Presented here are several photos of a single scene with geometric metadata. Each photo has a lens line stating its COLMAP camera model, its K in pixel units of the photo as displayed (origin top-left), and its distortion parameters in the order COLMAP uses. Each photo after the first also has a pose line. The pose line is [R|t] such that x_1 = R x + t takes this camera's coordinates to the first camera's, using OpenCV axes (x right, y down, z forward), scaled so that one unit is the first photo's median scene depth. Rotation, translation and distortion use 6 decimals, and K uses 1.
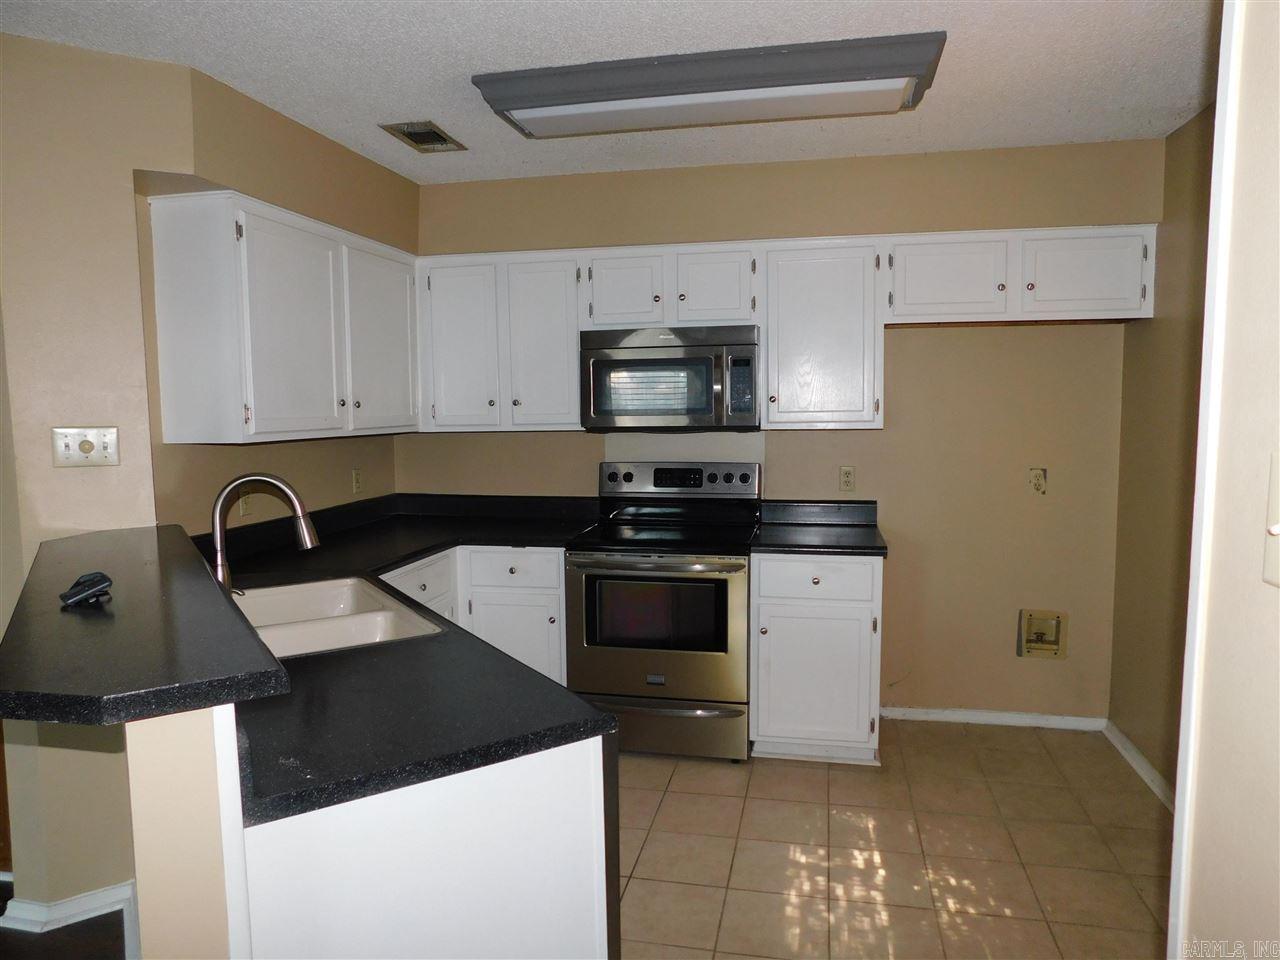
lens RADIAL K [[855.3, 0, 639.4], [0, 855.3, 472.5], [0, 0, 1]] dist [-0.030471, 0.003923]
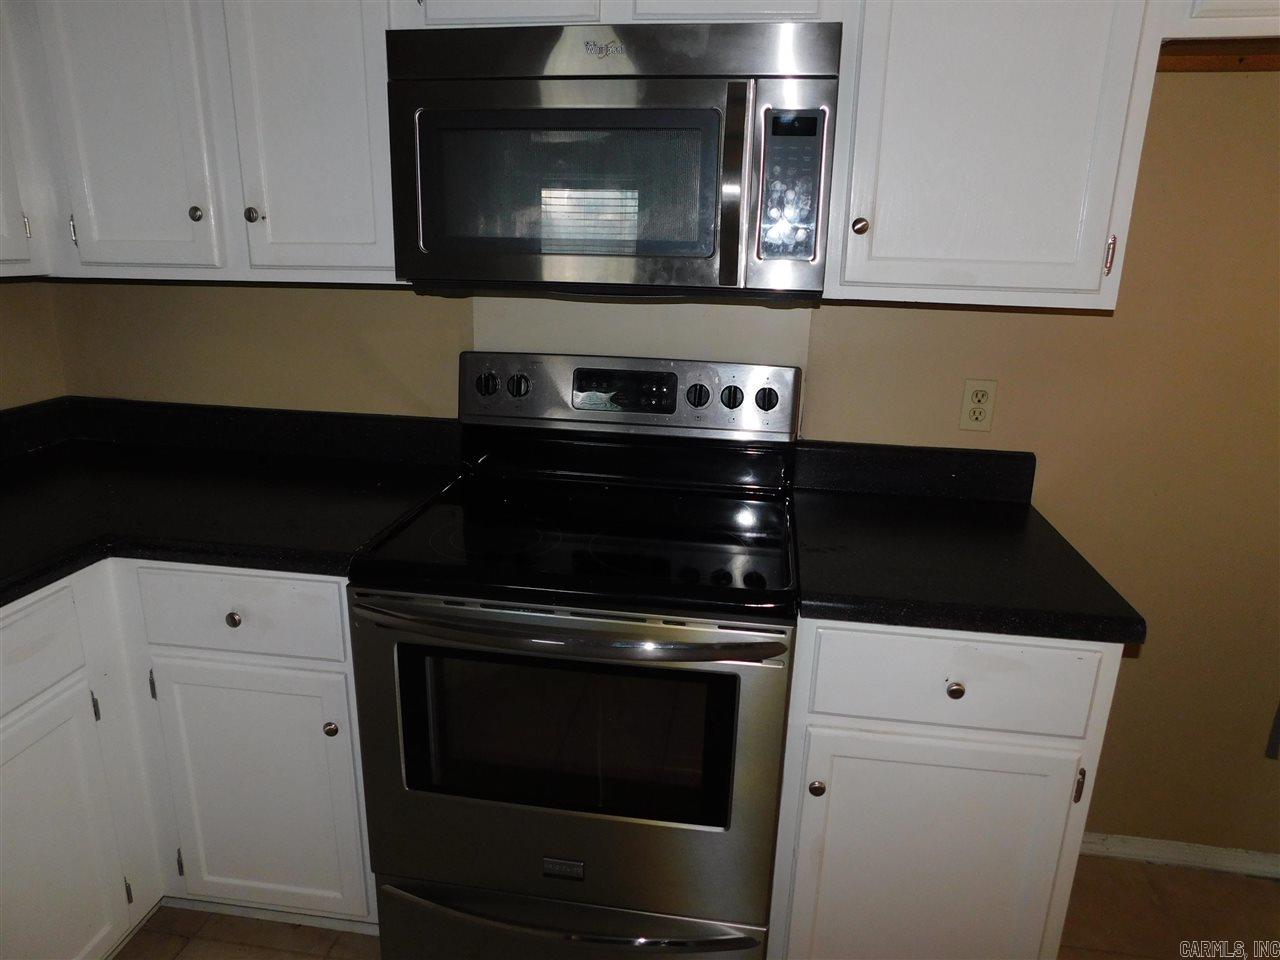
lens RADIAL K [[855.3, 0, 639.6], [0, 855.3, 482.2], [0, 0, 1]] dist [-0.030471, 0.003923]
pose [[0.997437, 0.017141, 0.069463, 0.022356], [-0.030748, 0.979342, 0.199861, -0.041191], [-0.064602, -0.201485, 0.977359, 0.545575]]
